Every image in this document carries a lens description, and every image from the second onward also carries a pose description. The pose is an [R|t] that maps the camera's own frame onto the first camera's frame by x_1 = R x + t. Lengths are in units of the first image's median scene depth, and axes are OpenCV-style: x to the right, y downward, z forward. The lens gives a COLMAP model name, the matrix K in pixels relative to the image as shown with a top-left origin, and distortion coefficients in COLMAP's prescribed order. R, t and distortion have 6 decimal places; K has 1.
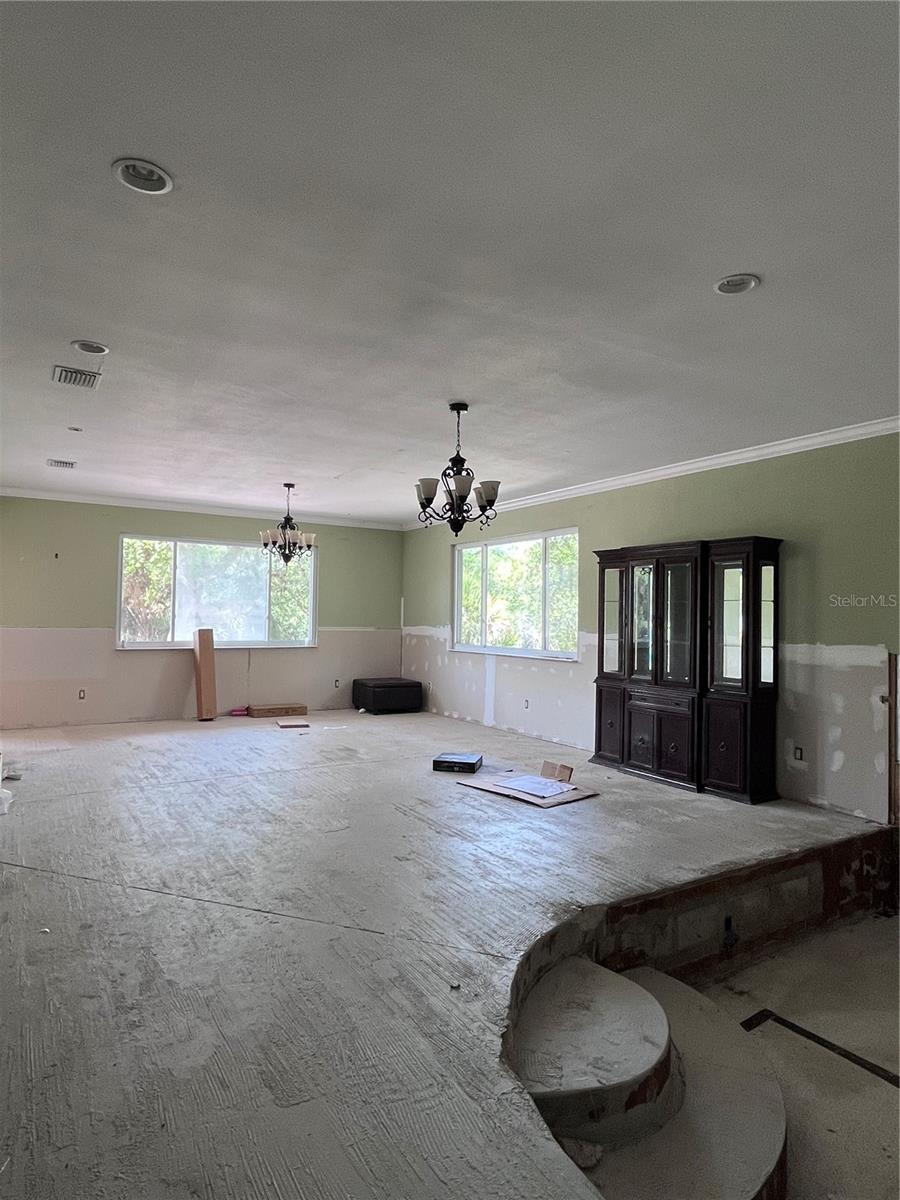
lens RADIAL K [[698.2, 0, 466.6], [0, 698.2, 595.4], [0, 0, 1]] dist [-0.004961, 0.001876]
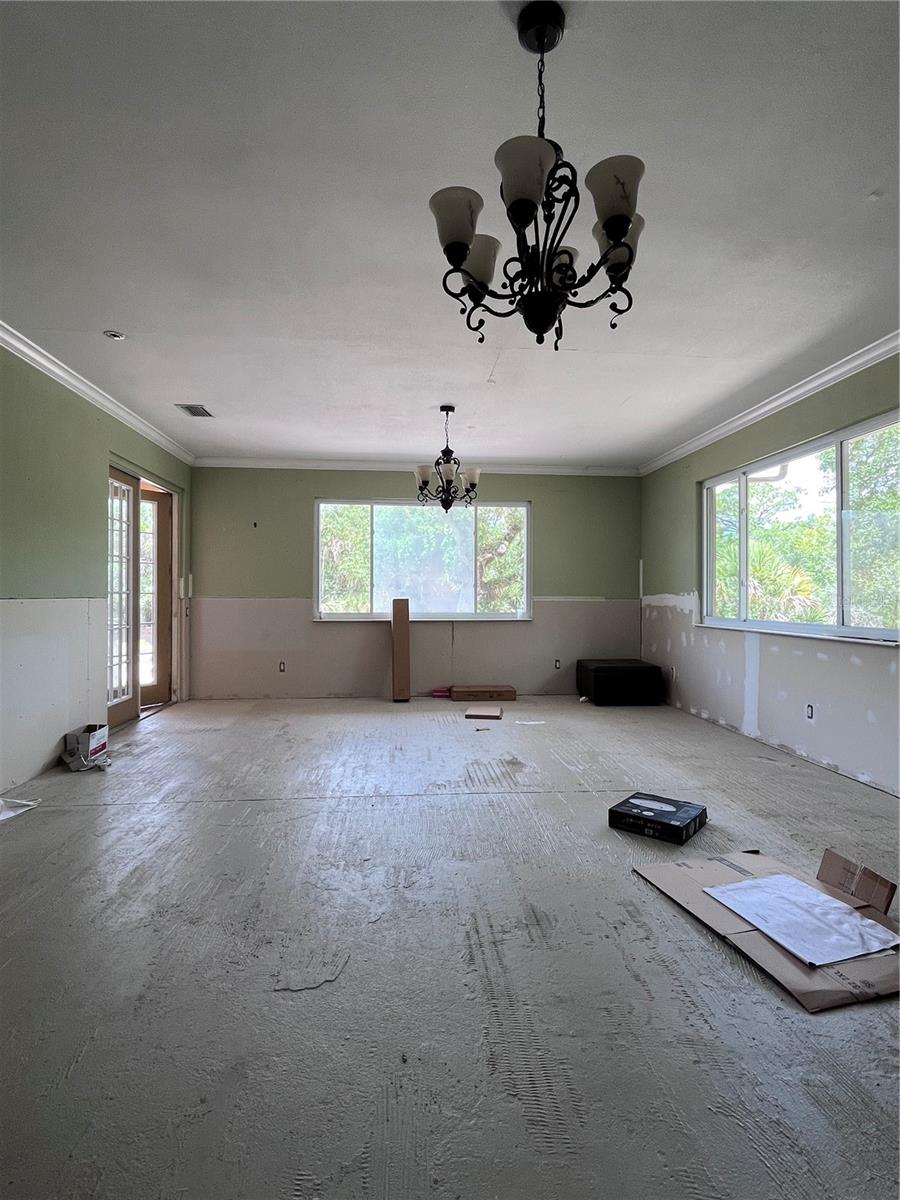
lens RADIAL K [[612.0, 0, 460.7], [0, 612.0, 594.1], [0, 0, 1]] dist [-0.004094, 0.001353]
pose [[0.888485, -0.014229, -0.458685, 0.073077], [0.026076, 0.999470, 0.019506, 0.037774], [0.458164, -0.029291, 0.888385, 0.448065]]
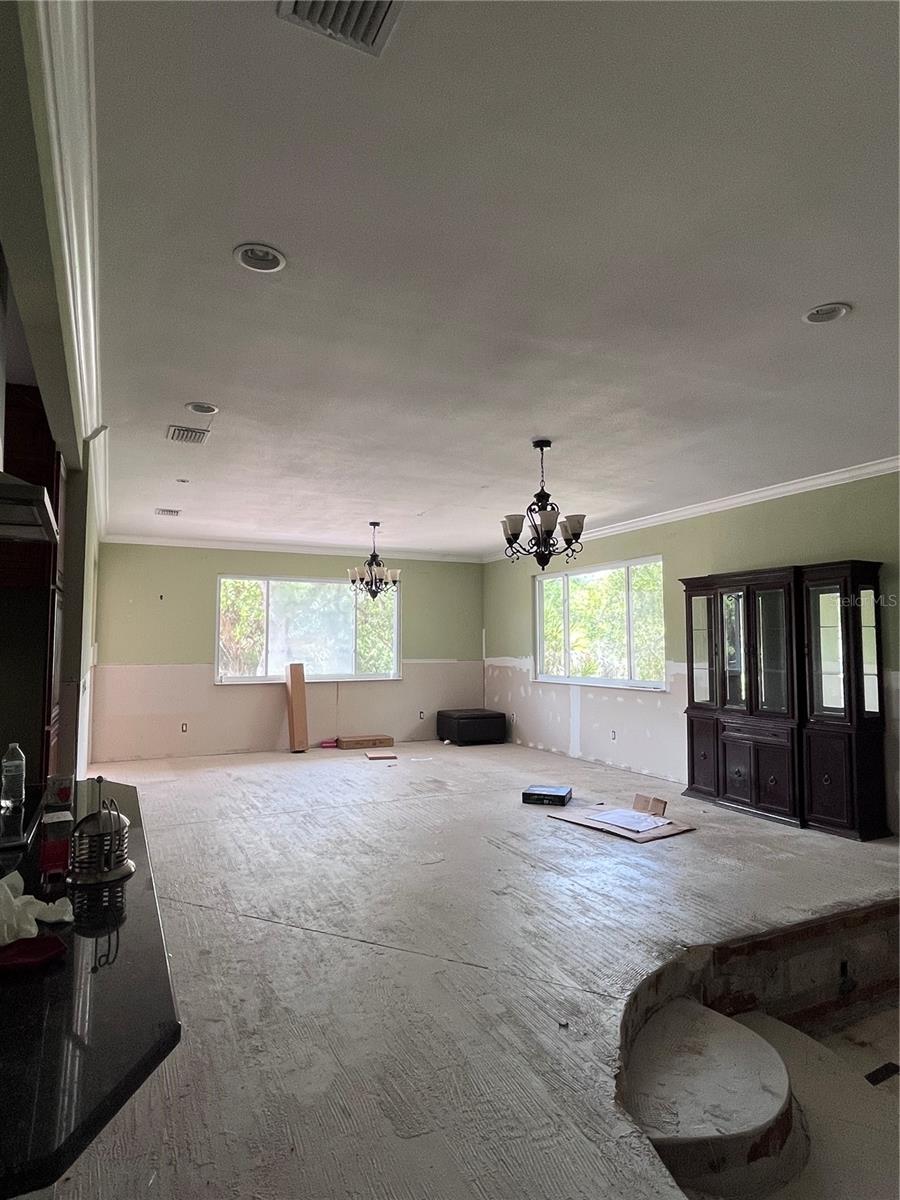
lens RADIAL K [[698.2, 0, 465.2], [0, 698.2, 593.9], [0, 0, 1]] dist [-0.004961, 0.001876]
pose [[0.993762, -0.026632, -0.108296, -0.012497], [0.021937, 0.998777, -0.044314, -0.005258], [0.109344, 0.041662, 0.993131, -0.012370]]
